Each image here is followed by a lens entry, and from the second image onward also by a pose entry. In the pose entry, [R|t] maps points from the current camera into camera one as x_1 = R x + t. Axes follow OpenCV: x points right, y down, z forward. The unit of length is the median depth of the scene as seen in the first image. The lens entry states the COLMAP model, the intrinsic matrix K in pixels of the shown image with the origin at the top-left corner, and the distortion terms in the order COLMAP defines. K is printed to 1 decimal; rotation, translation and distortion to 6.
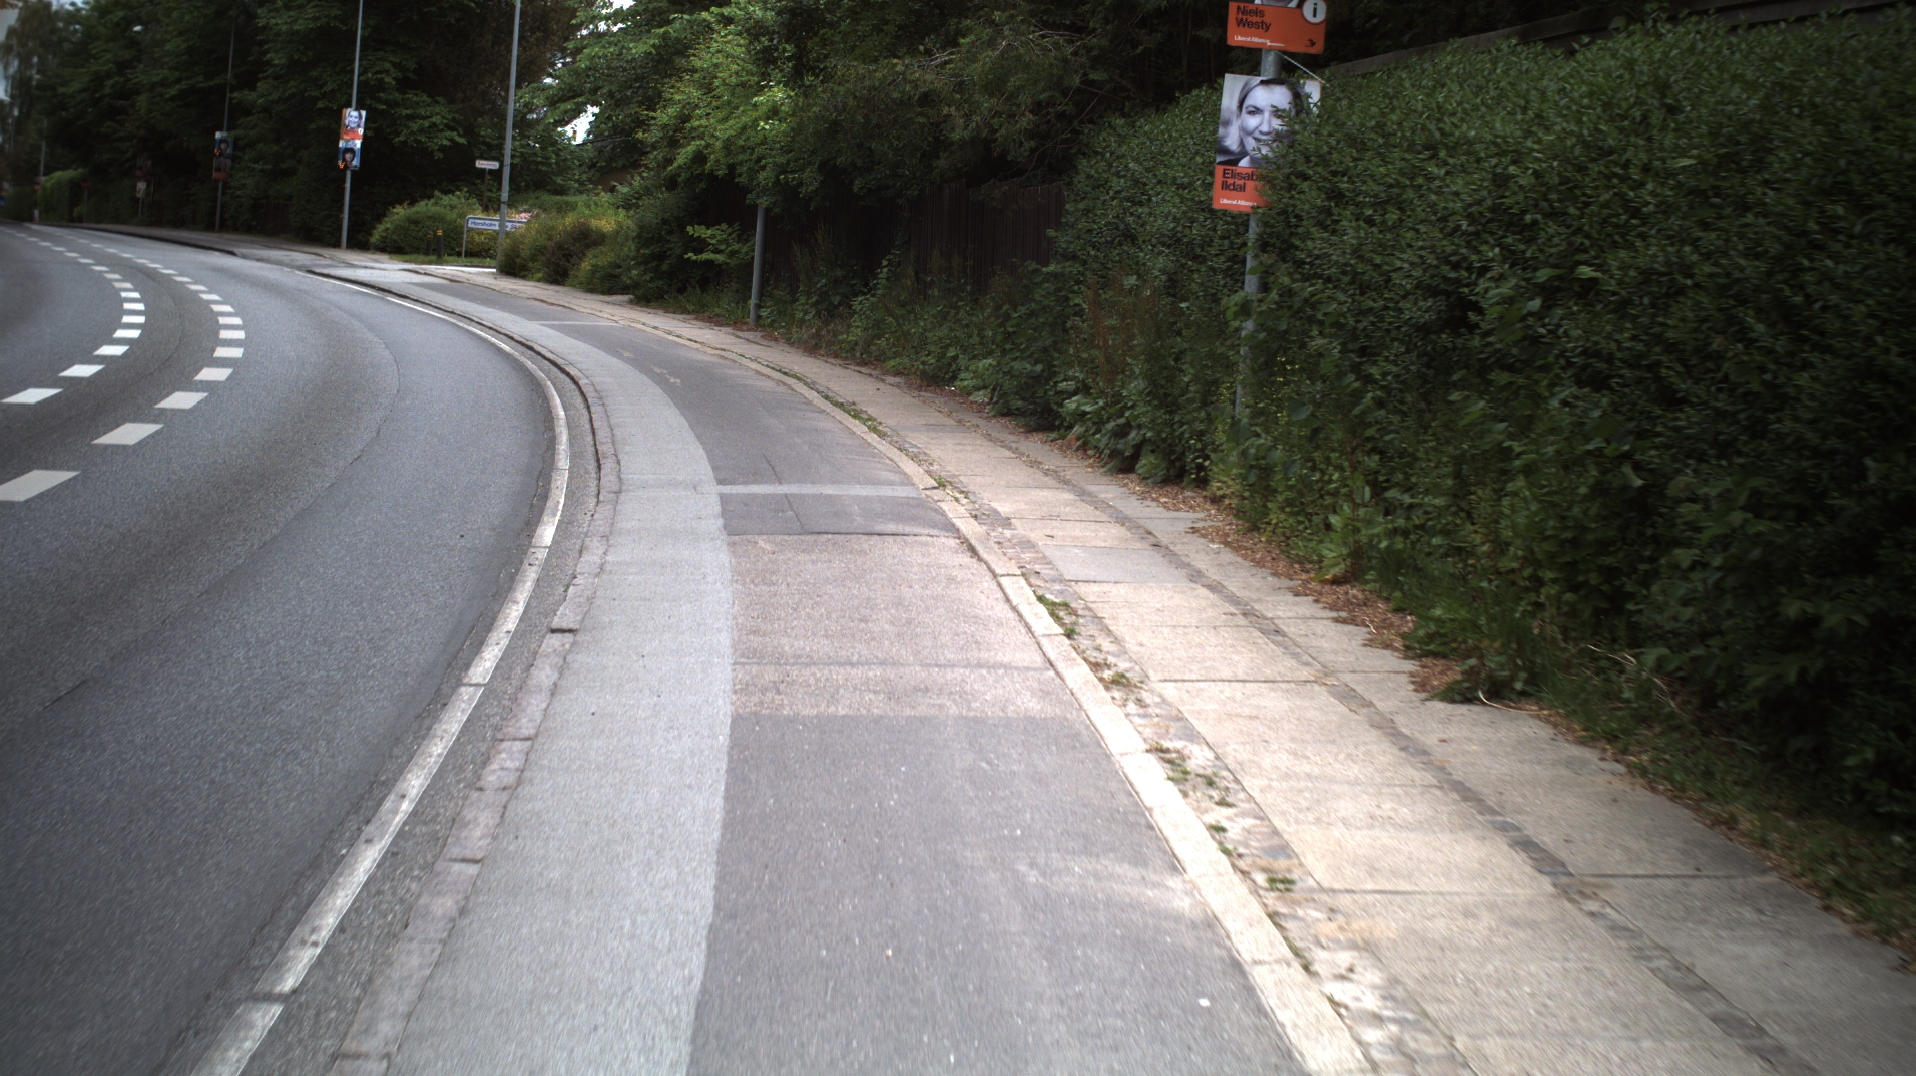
lens RADIAL K [[3211.3, 0, 958.0], [0, 3211.3, 538.0], [0, 0, 1]] dist [-0.265739, 0.314993]
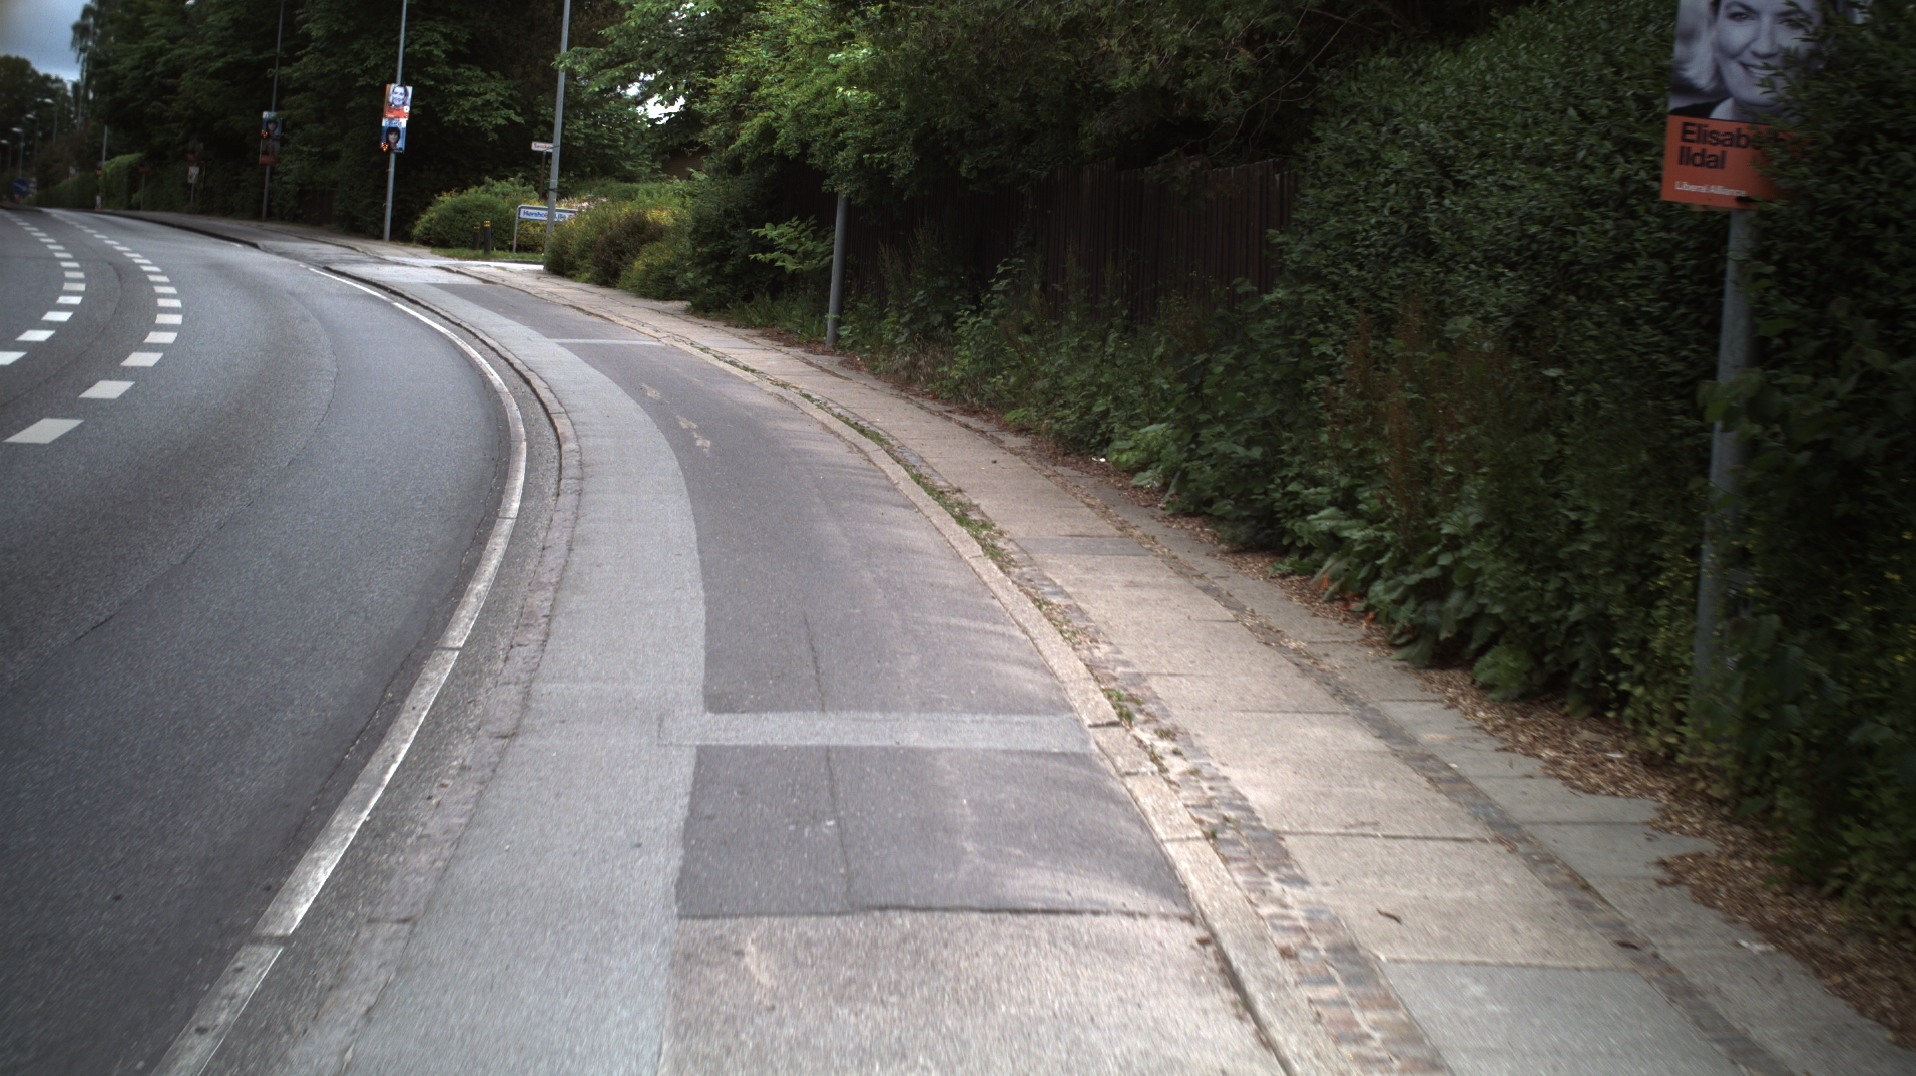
lens RADIAL K [[3211.3, 0, 958.0], [0, 3211.3, 538.0], [0, 0, 1]] dist [-0.265739, 0.314993]
pose [[0.999466, 0.007988, -0.031686, -0.012152], [-0.007906, 0.999965, 0.002712, -0.035483], [0.031707, -0.002460, 0.999494, 0.351129]]
